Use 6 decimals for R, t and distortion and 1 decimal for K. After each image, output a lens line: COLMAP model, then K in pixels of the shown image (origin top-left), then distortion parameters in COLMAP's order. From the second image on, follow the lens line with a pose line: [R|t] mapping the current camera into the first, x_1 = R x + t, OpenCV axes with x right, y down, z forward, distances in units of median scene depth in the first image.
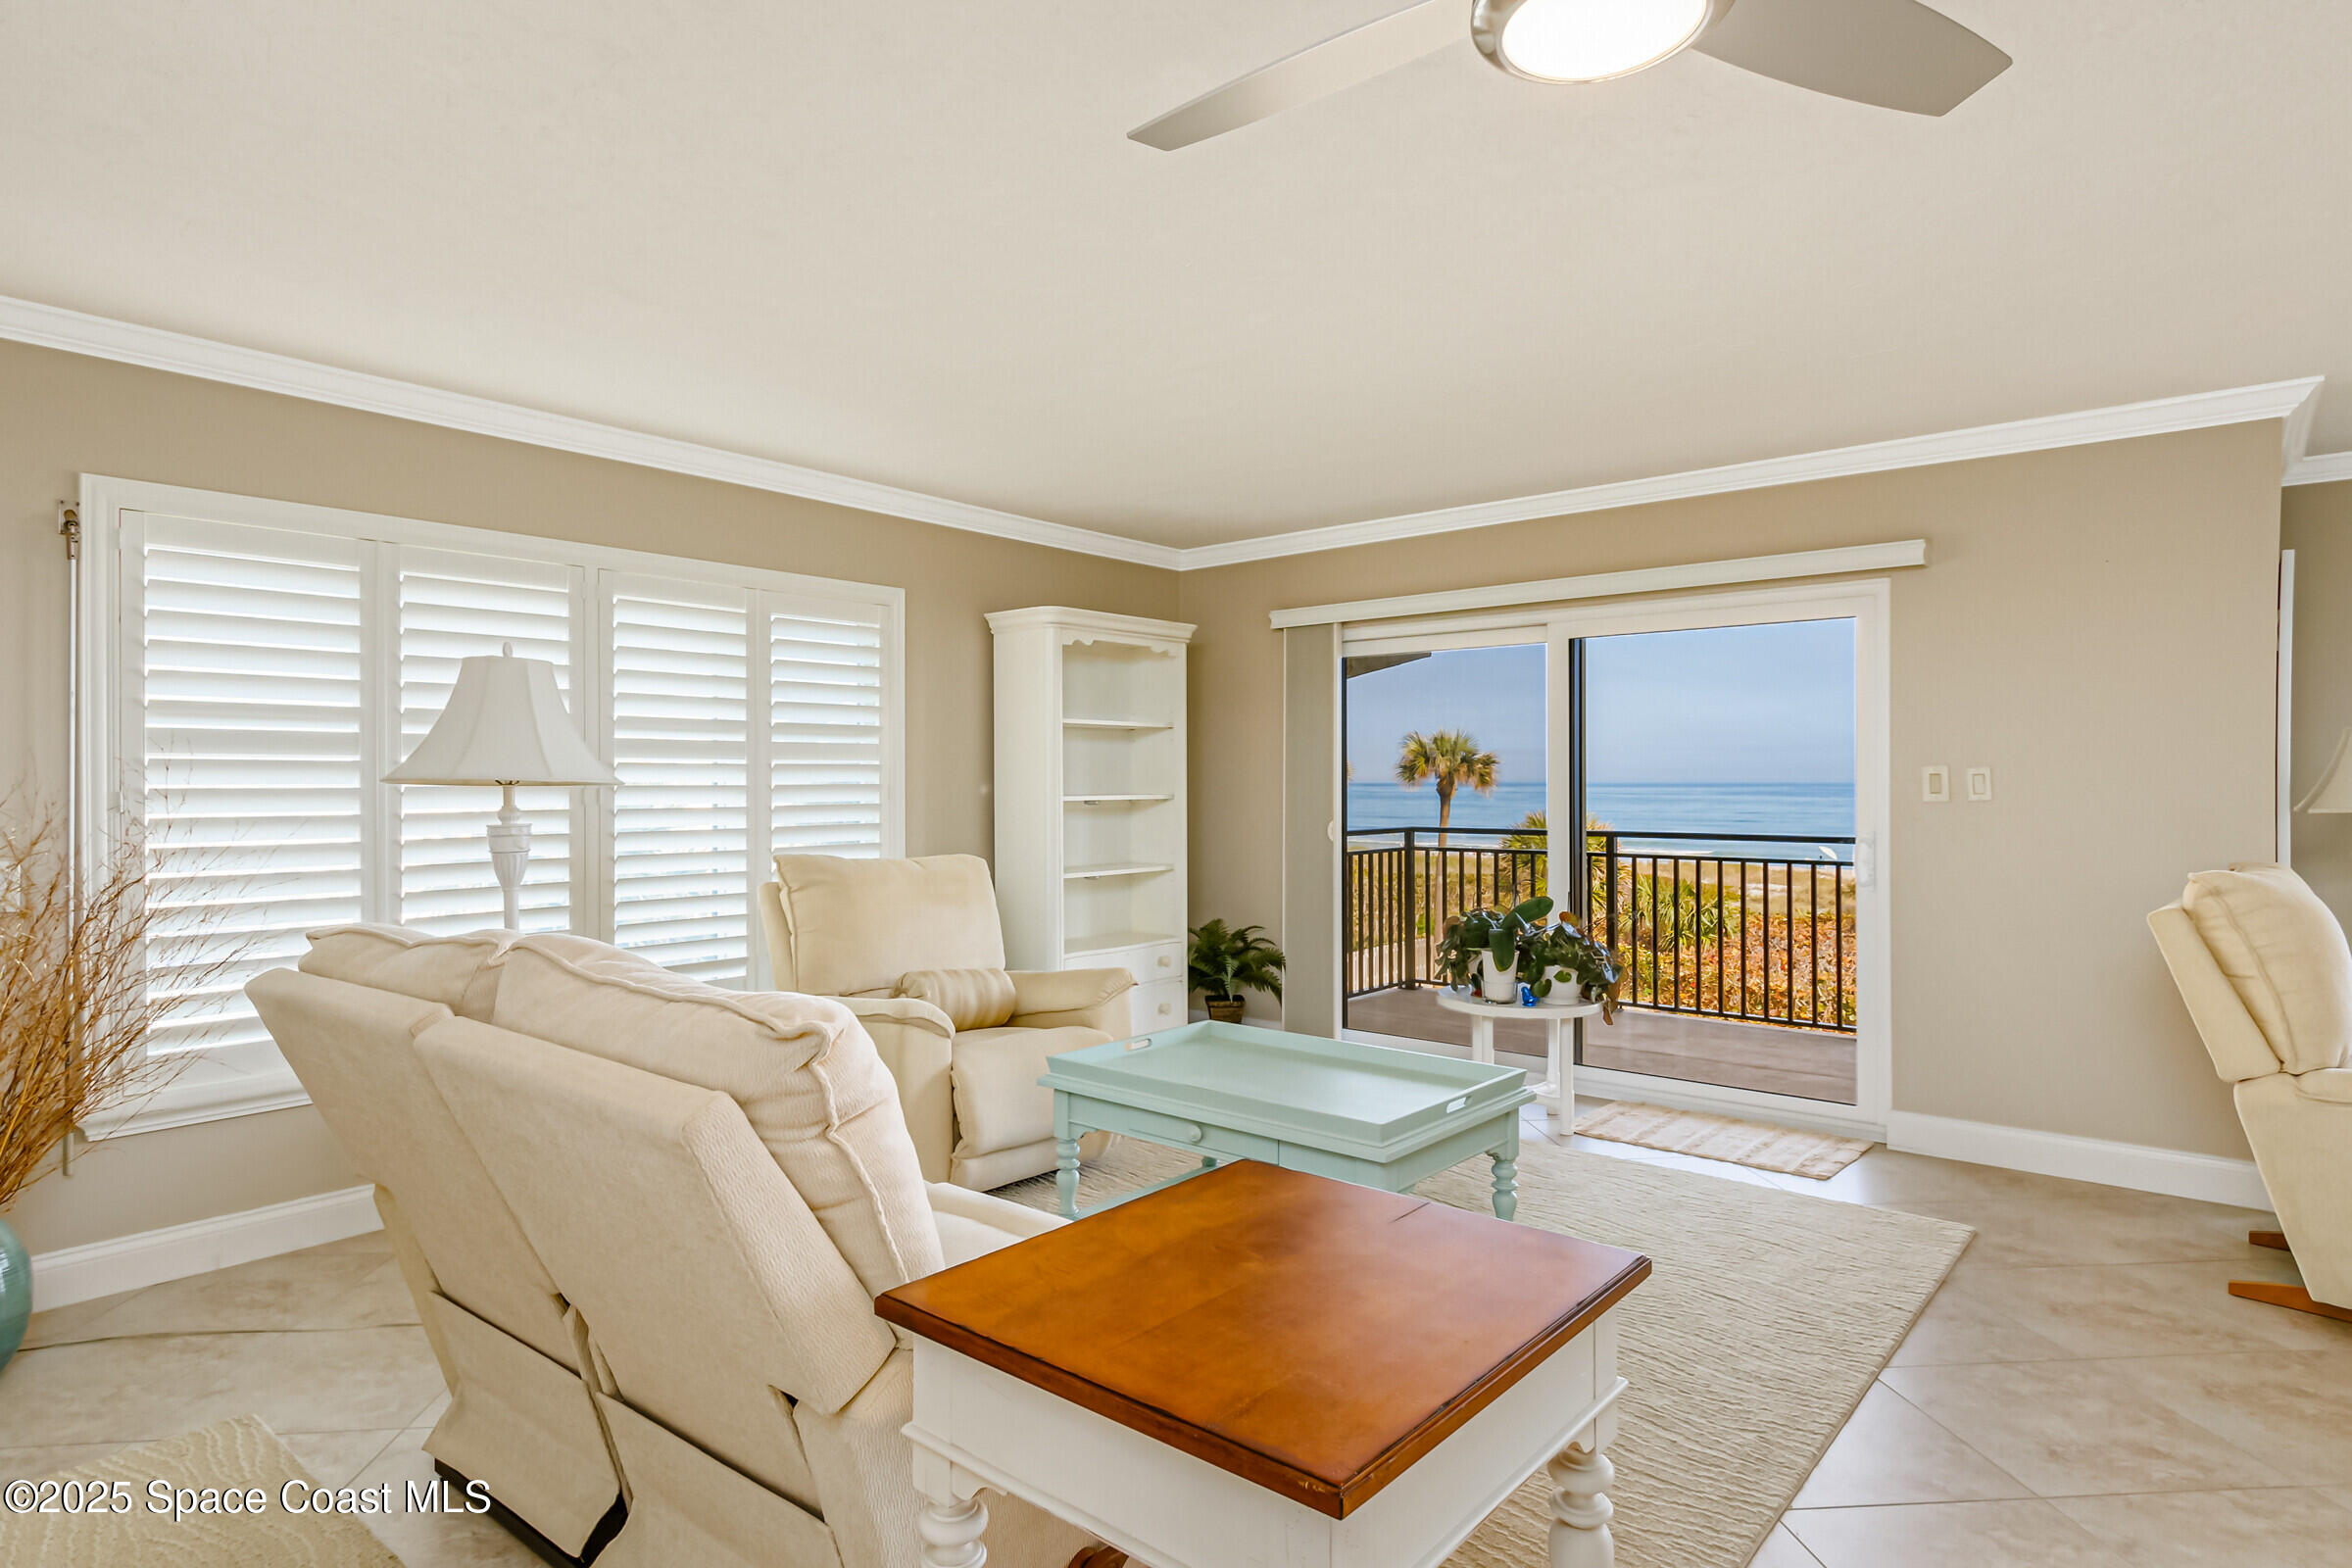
lens RADIAL K [[1277.6, 0, 1176.0], [0, 1277.6, 784.0], [0, 0, 1]] dist [0.019667, -0.016729]
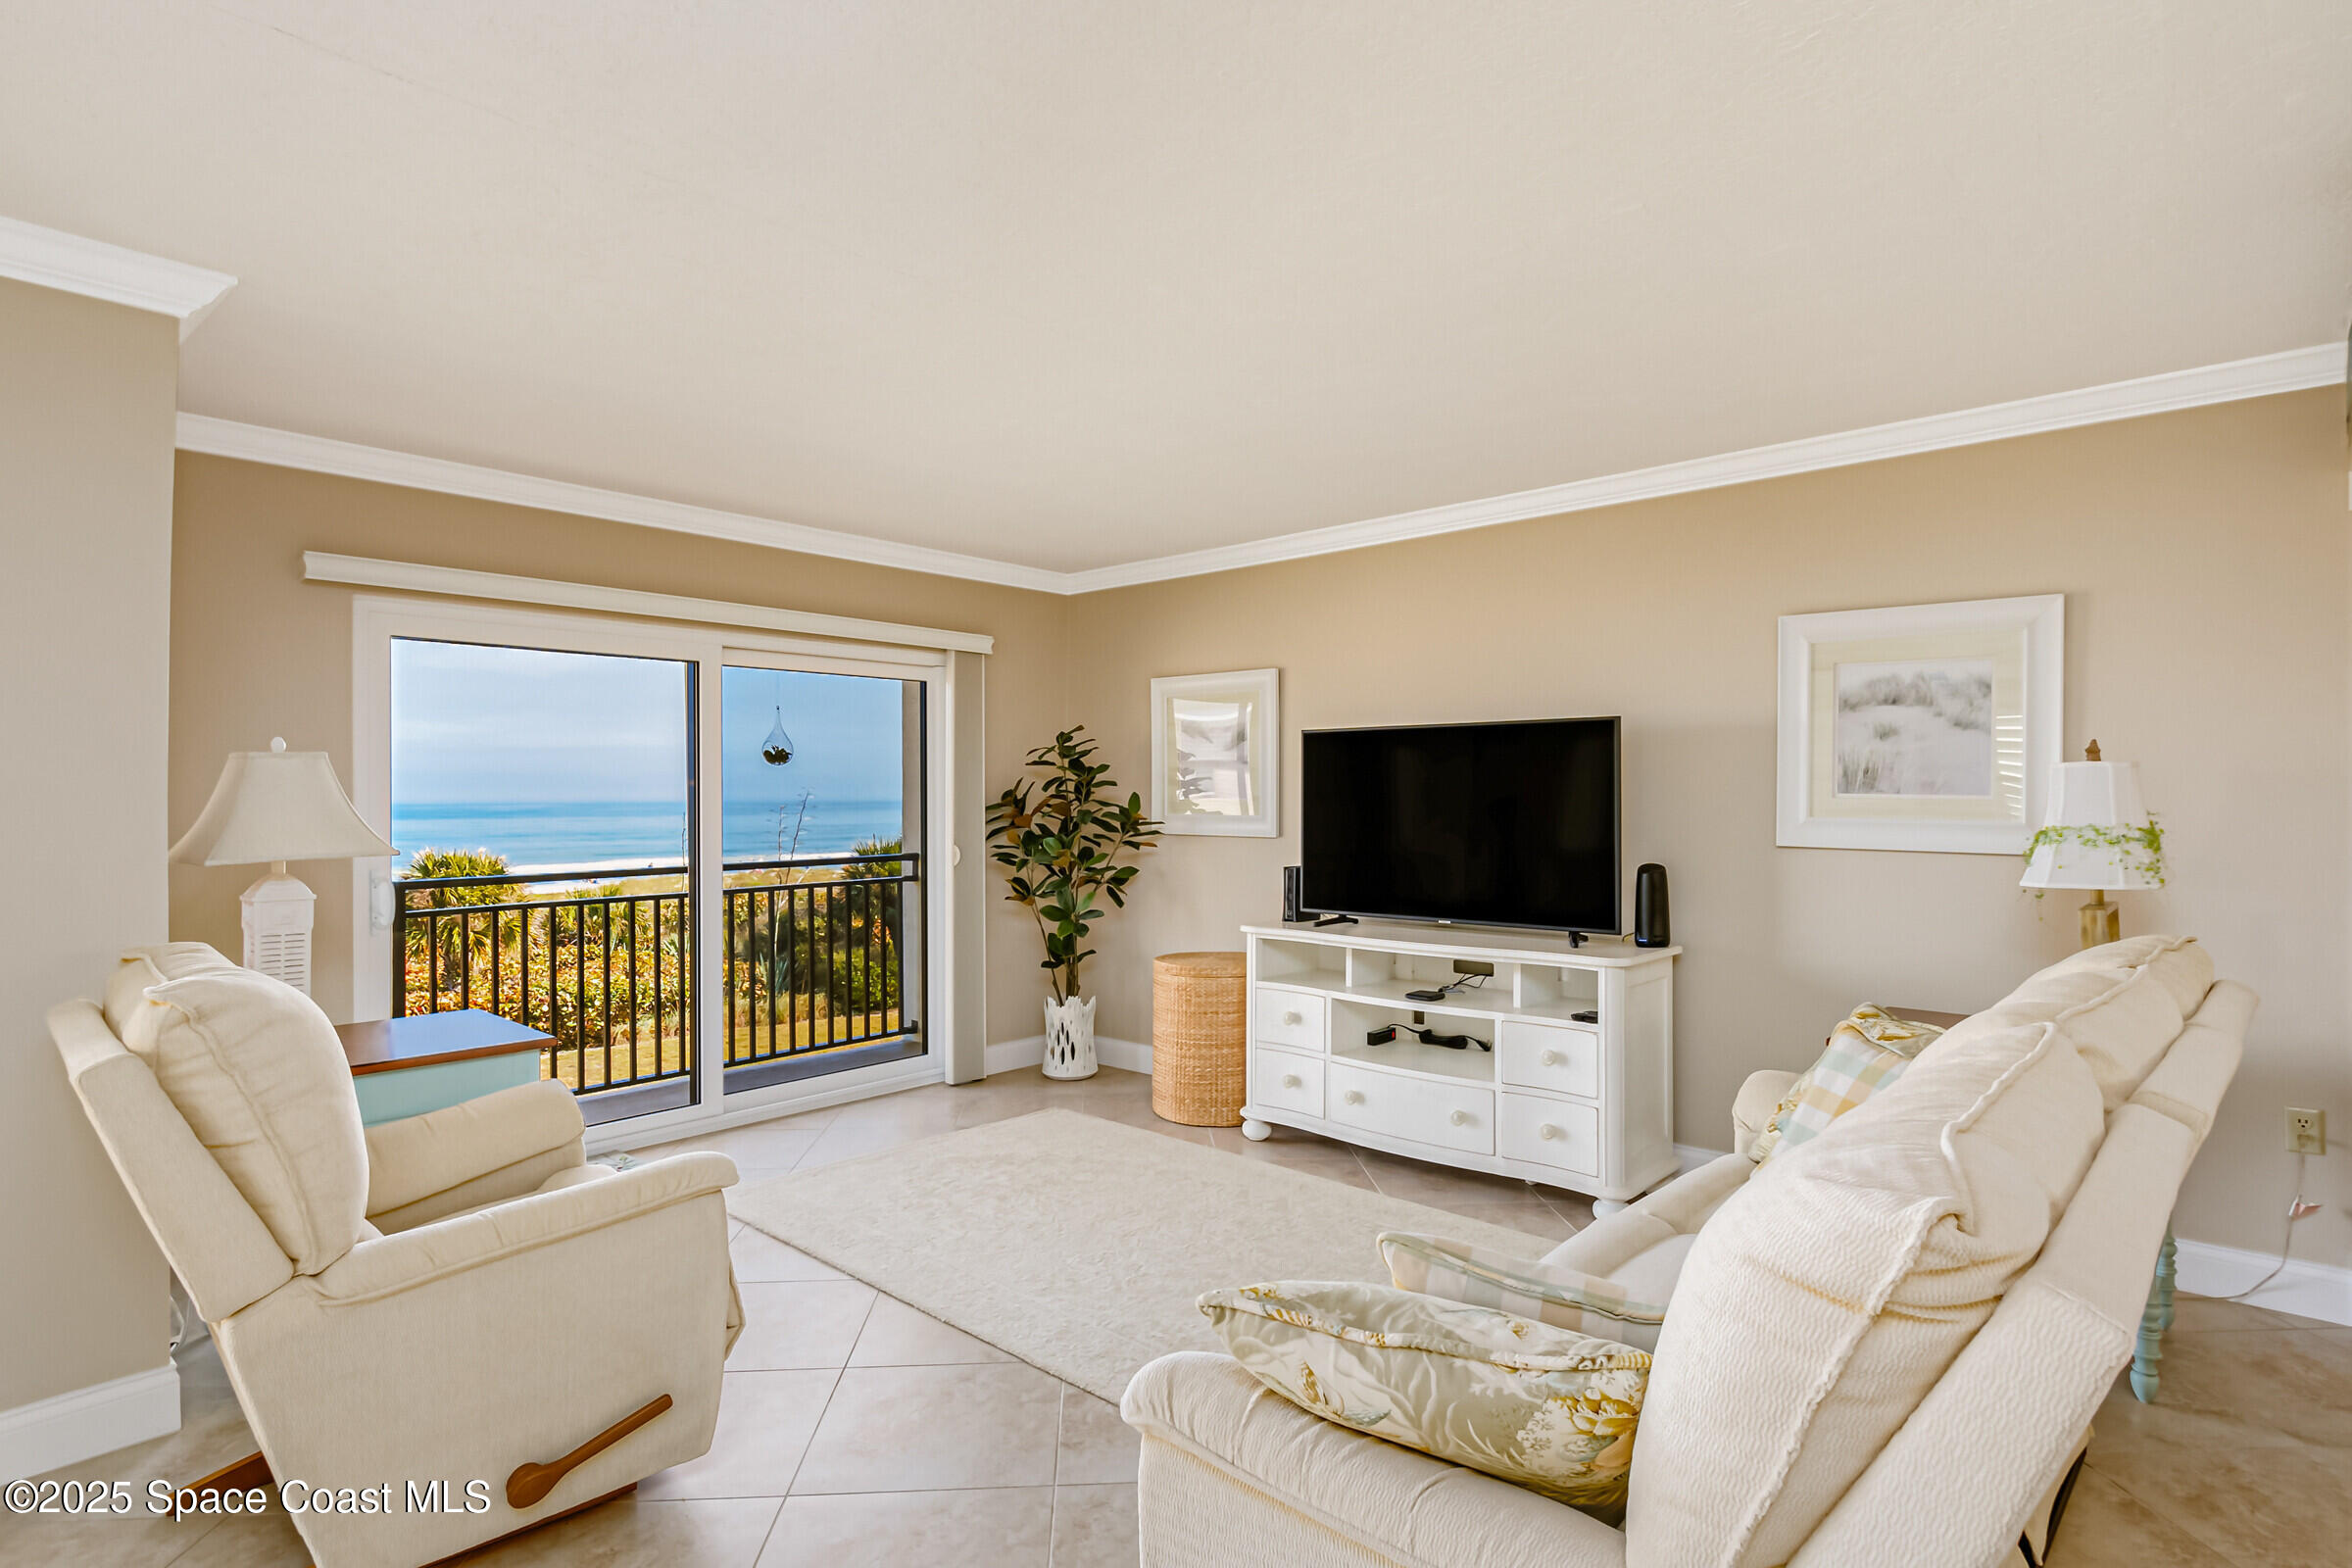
lens RADIAL K [[1223.9, 0, 1170.8], [0, 1223.9, 787.4], [0, 0, 1]] dist [0.020618, -0.014884]
pose [[0.049014, 0.006671, 0.998776, 0.174576], [0.008748, 0.999936, -0.007108, -0.011087], [-0.998760, 0.009086, 0.048953, 0.357555]]
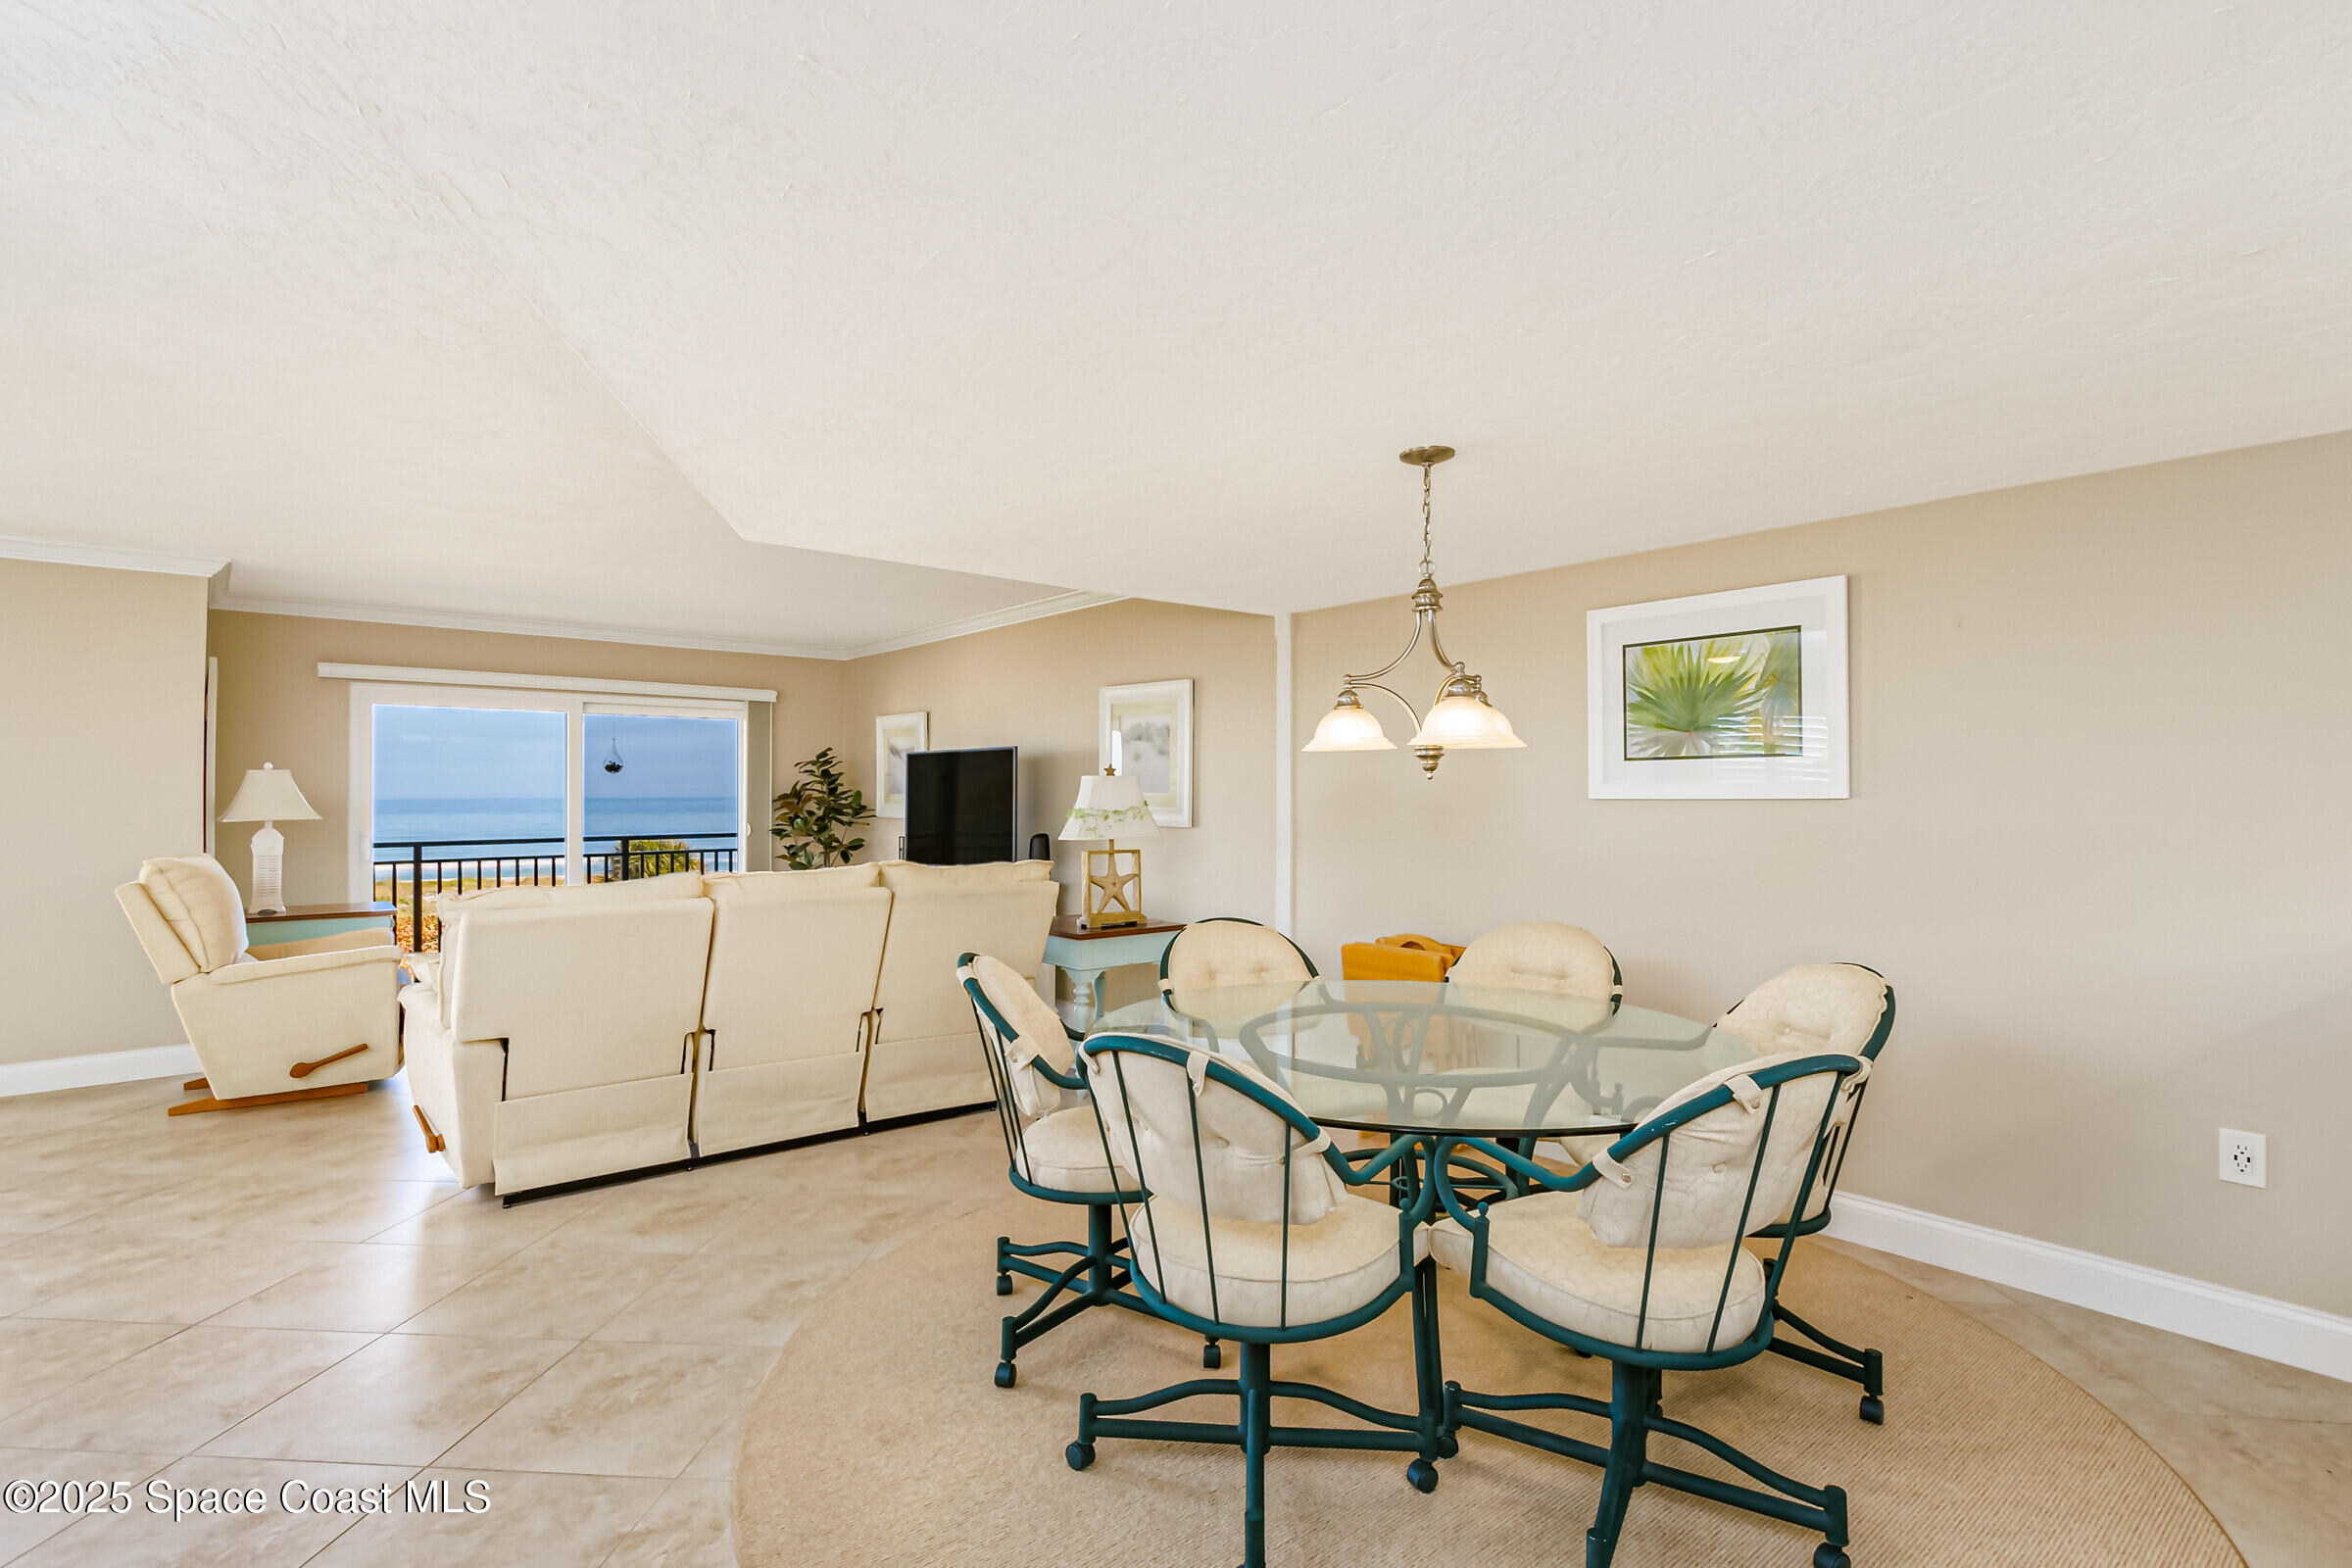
lens RADIAL K [[1111.5, 0, 1178.4], [0, 1111.5, 788.0], [0, 0, 1]] dist [-0.000752, -0.000354]
pose [[0.164940, 0.005572, 0.986288, -0.267389], [0.006121, 0.999959, -0.006673, -0.003060], [-0.986285, 0.007138, 0.164900, -0.369782]]
